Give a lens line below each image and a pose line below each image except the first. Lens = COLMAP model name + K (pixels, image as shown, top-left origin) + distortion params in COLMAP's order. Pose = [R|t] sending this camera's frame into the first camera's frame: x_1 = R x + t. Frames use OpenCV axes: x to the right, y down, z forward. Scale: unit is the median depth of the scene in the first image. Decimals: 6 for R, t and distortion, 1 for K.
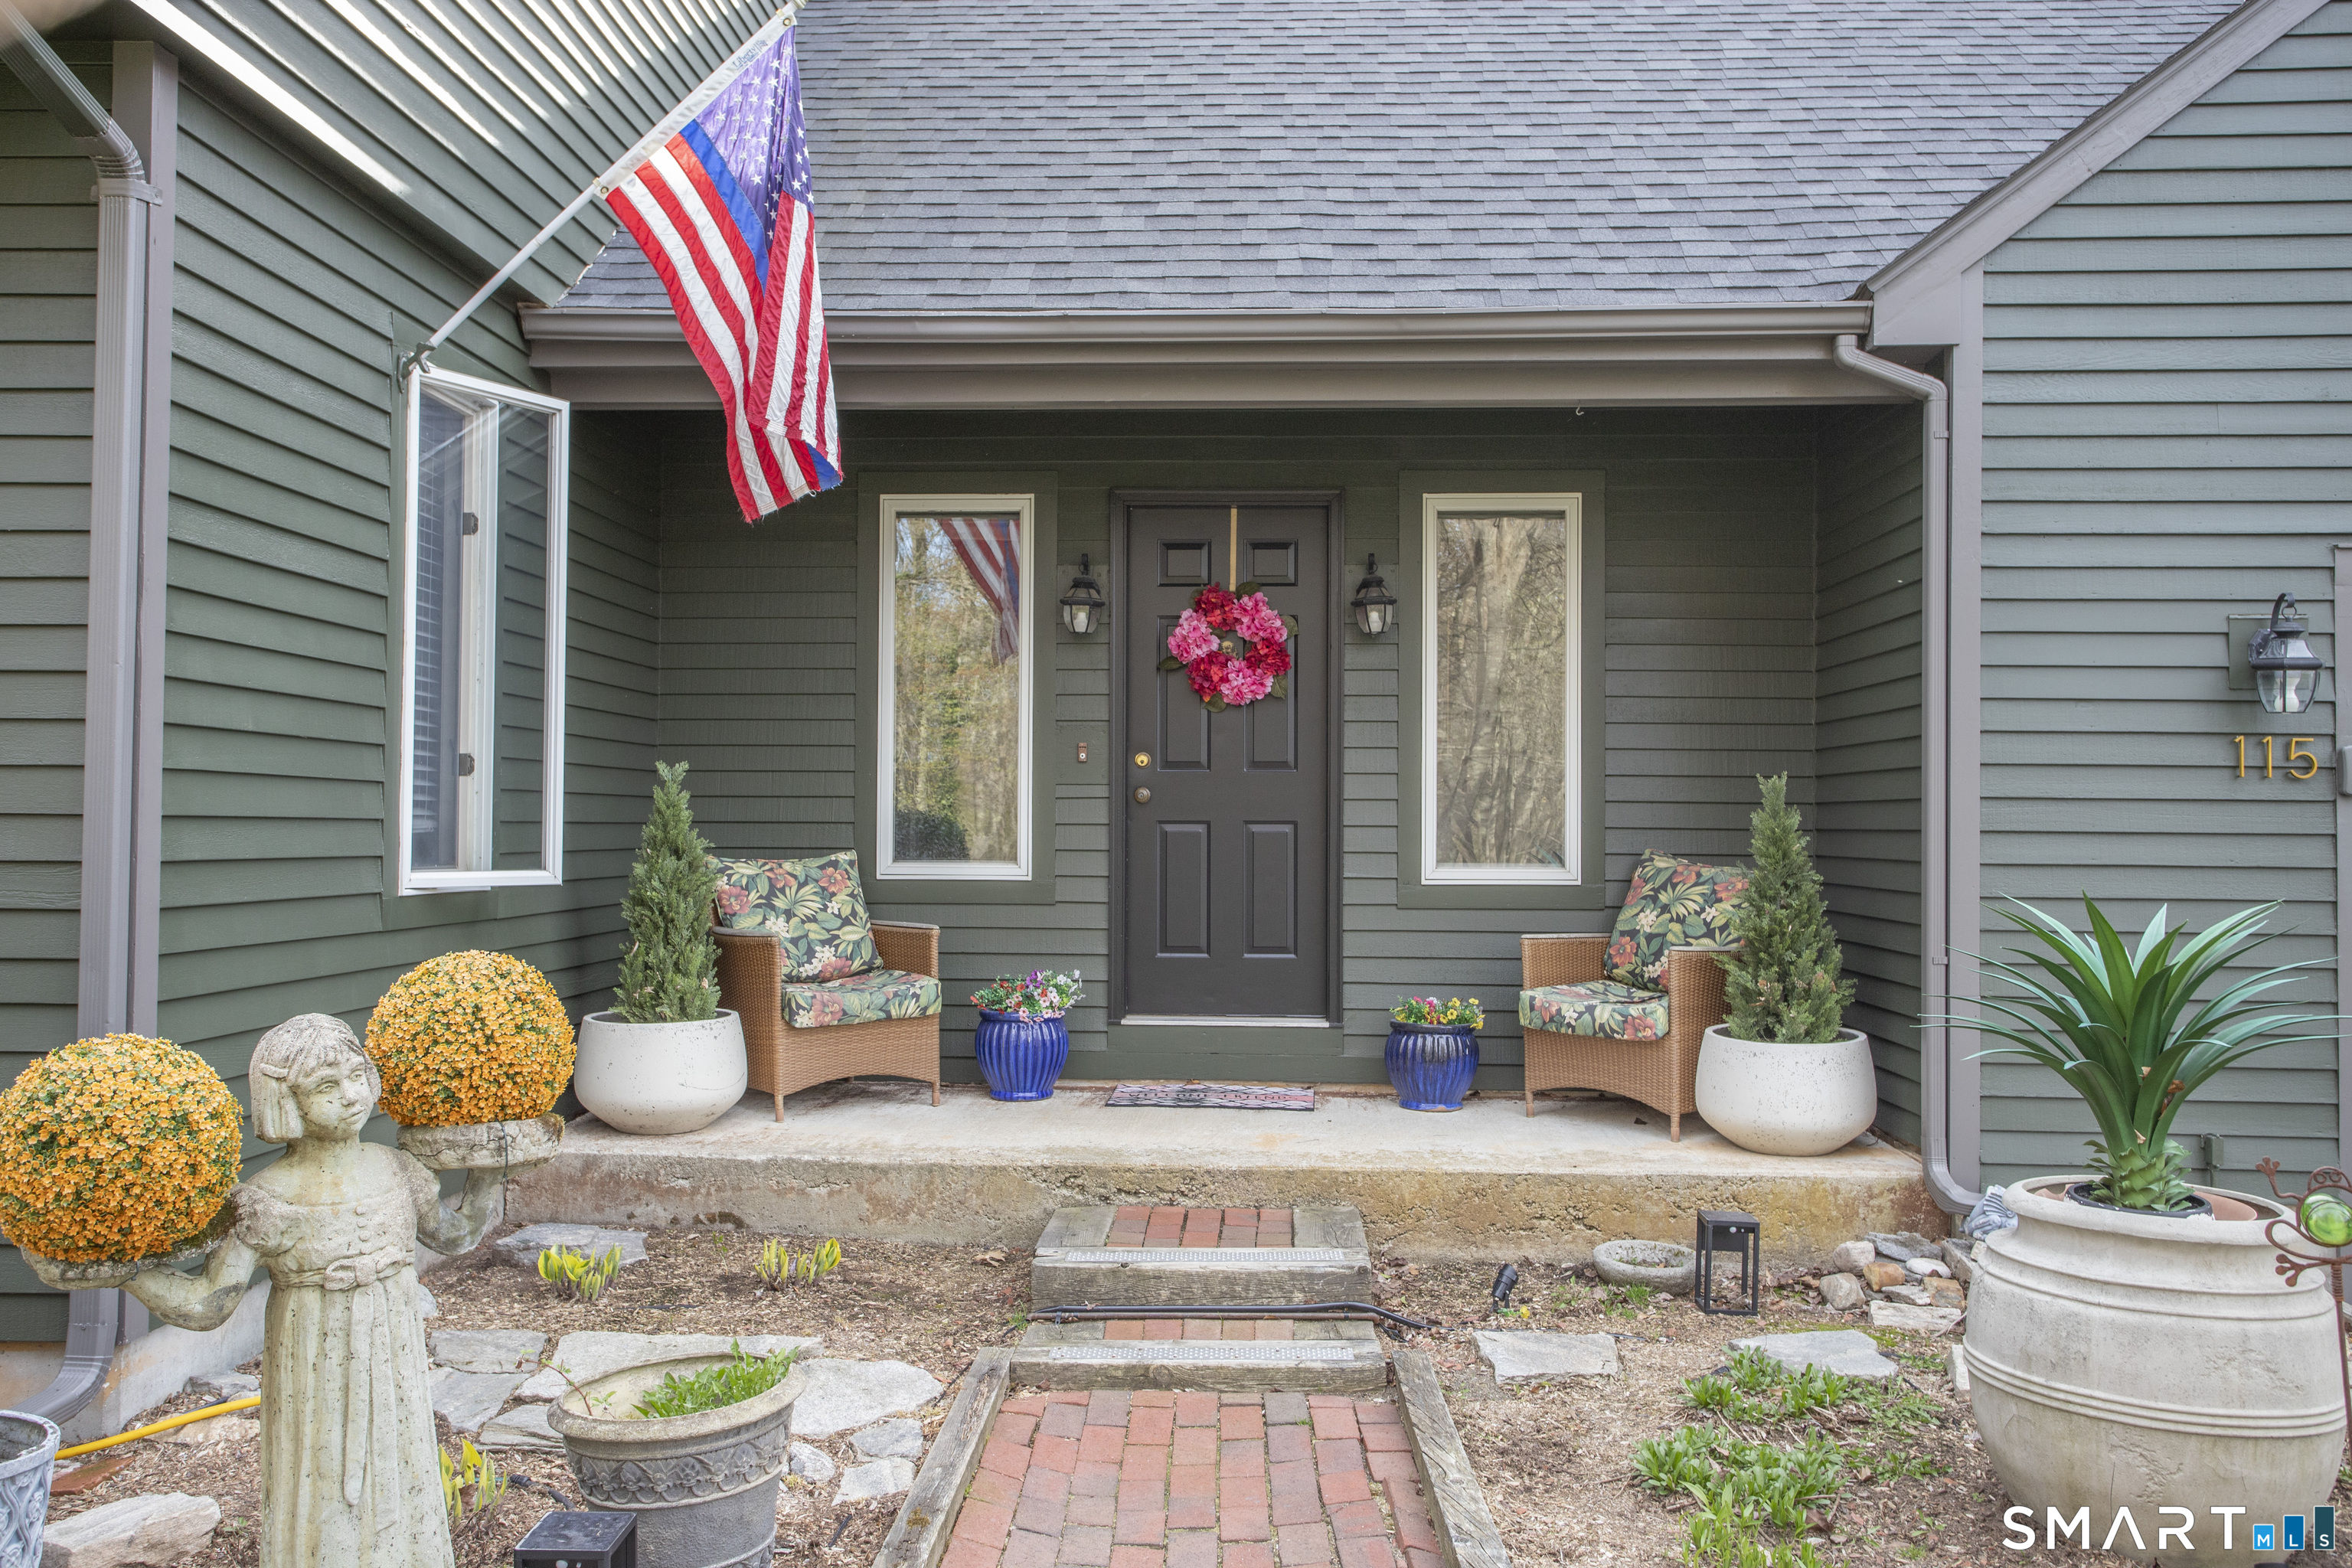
lens RADIAL K [[1998.7, 0, 1176.0], [0, 1998.7, 784.0], [0, 0, 1]] dist [-0.062162, 0.166182]
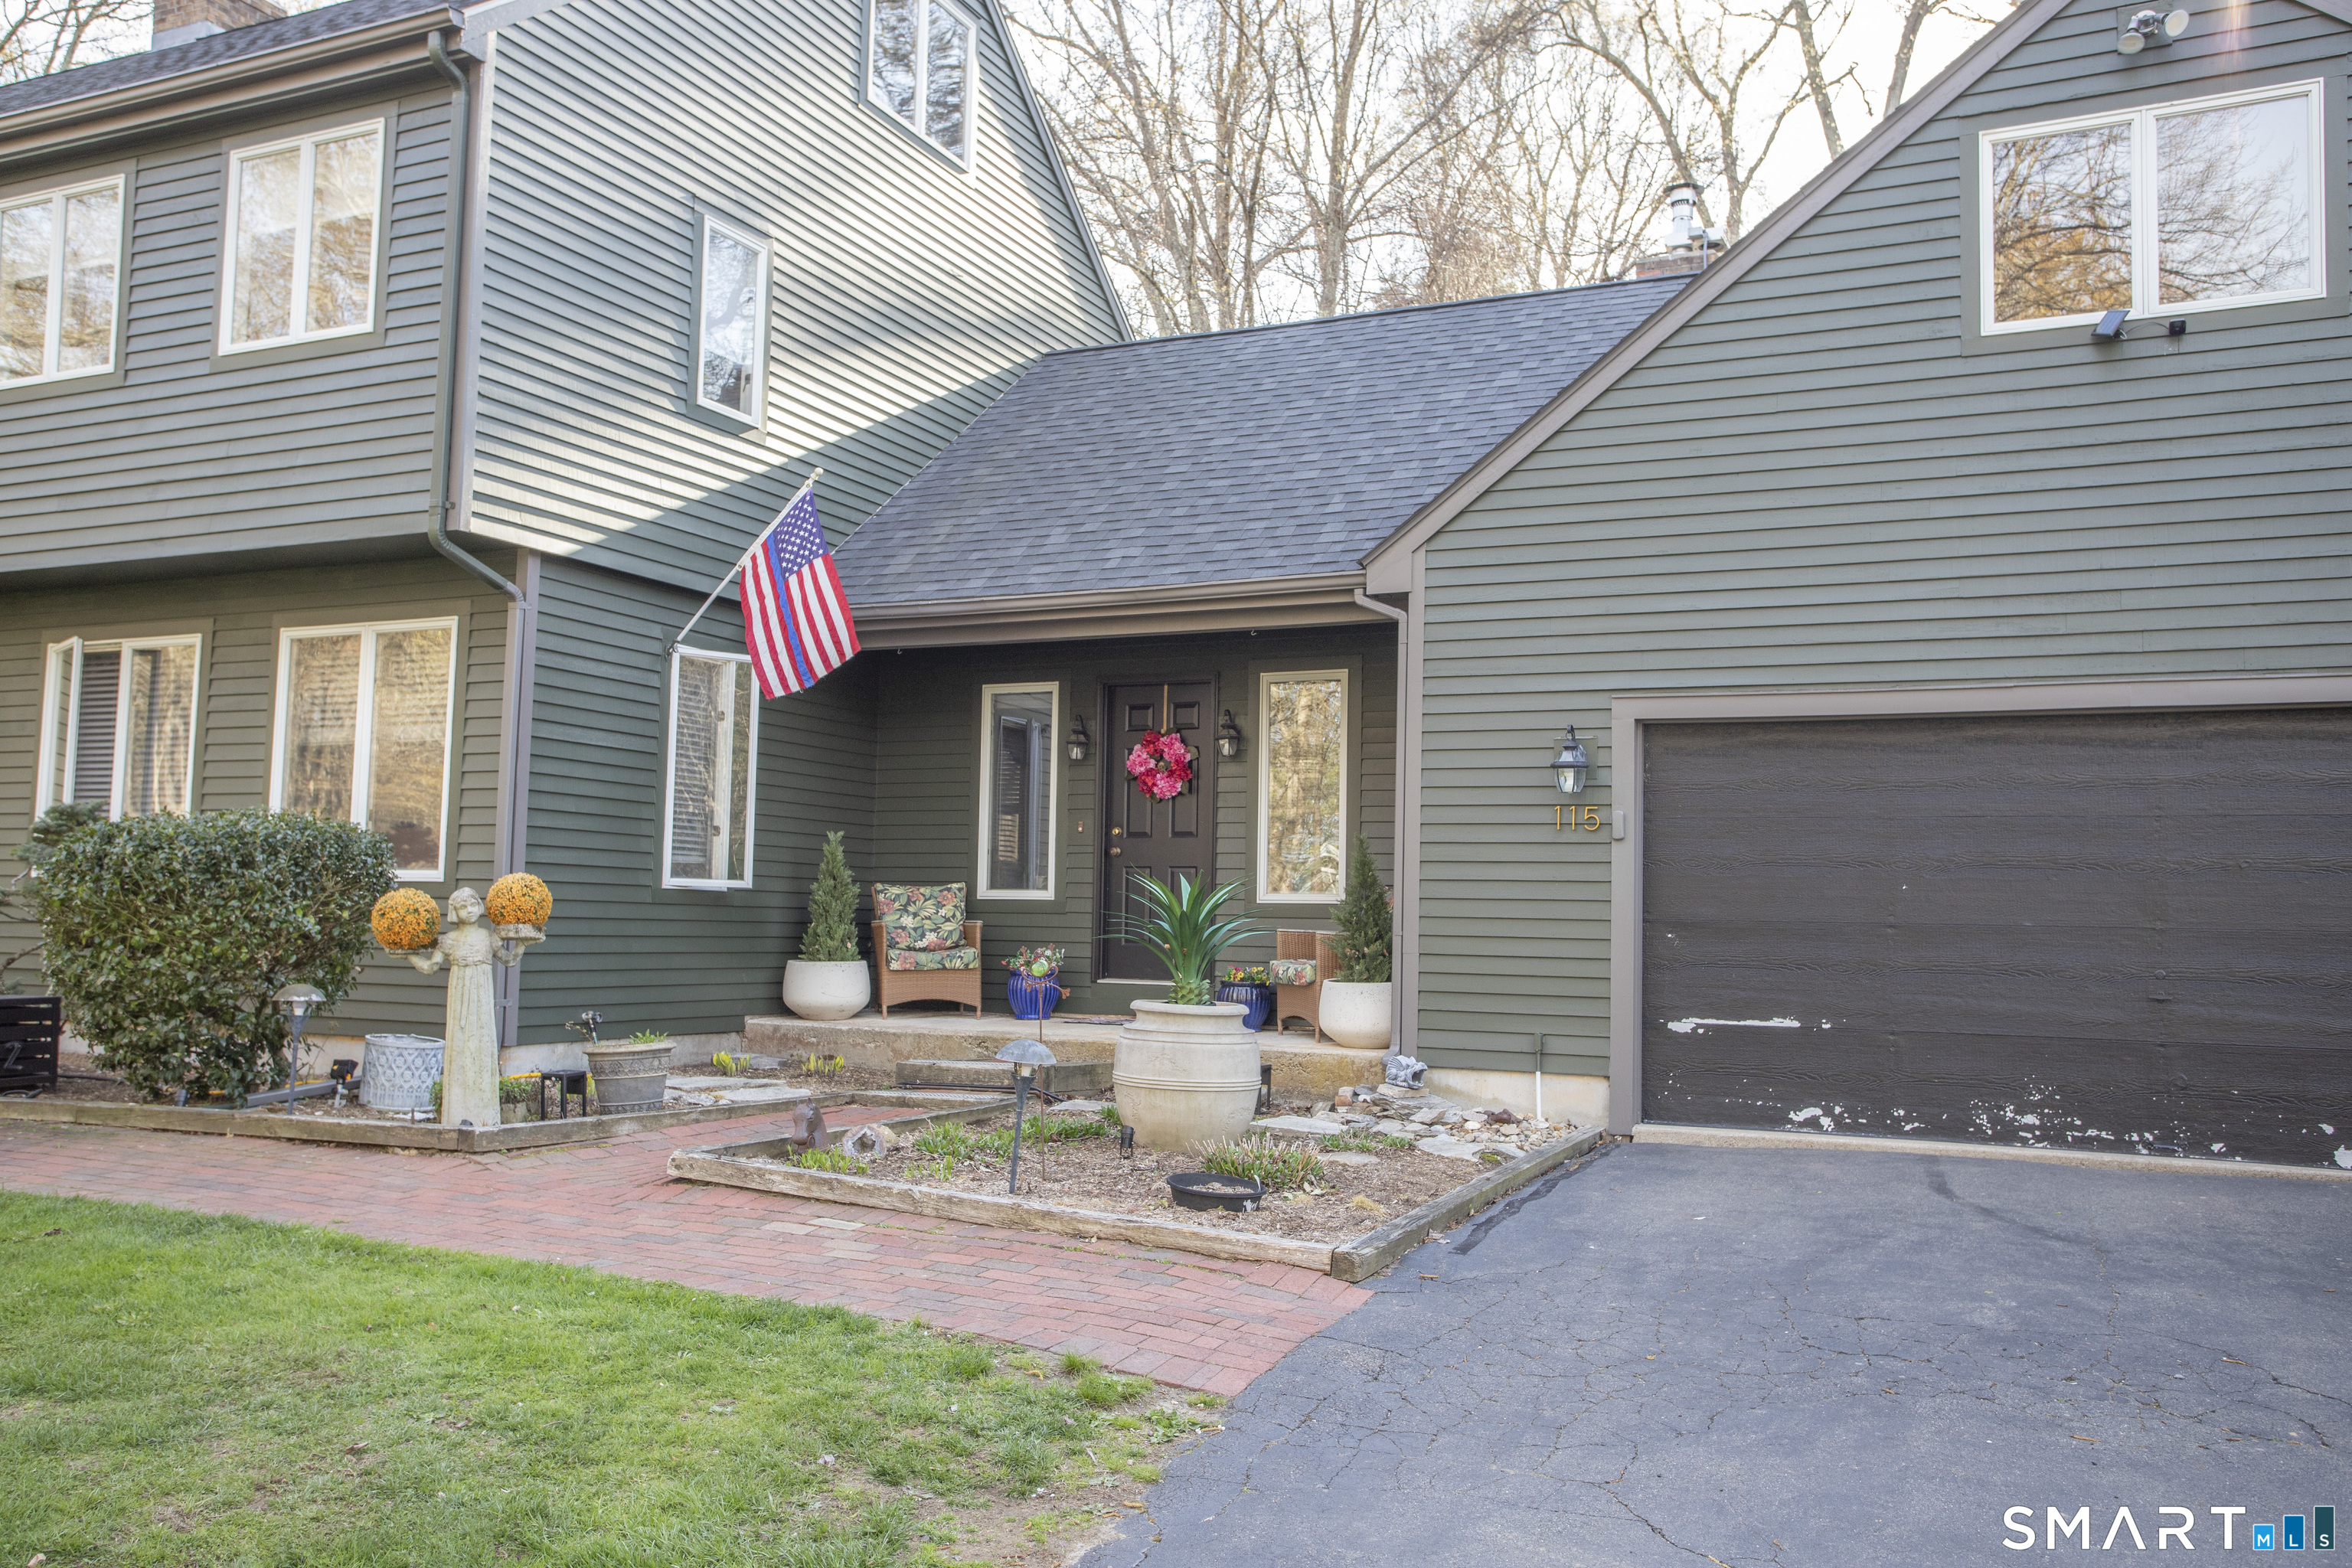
lens RADIAL K [[1998.7, 0, 1176.0], [0, 1998.7, 784.0], [0, 0, 1]] dist [-0.062162, 0.166182]
pose [[0.921210, -0.017425, -0.388675, 0.804952], [-0.005156, 0.998362, -0.056979, 0.051794], [0.389032, 0.054494, 0.919611, -0.661484]]
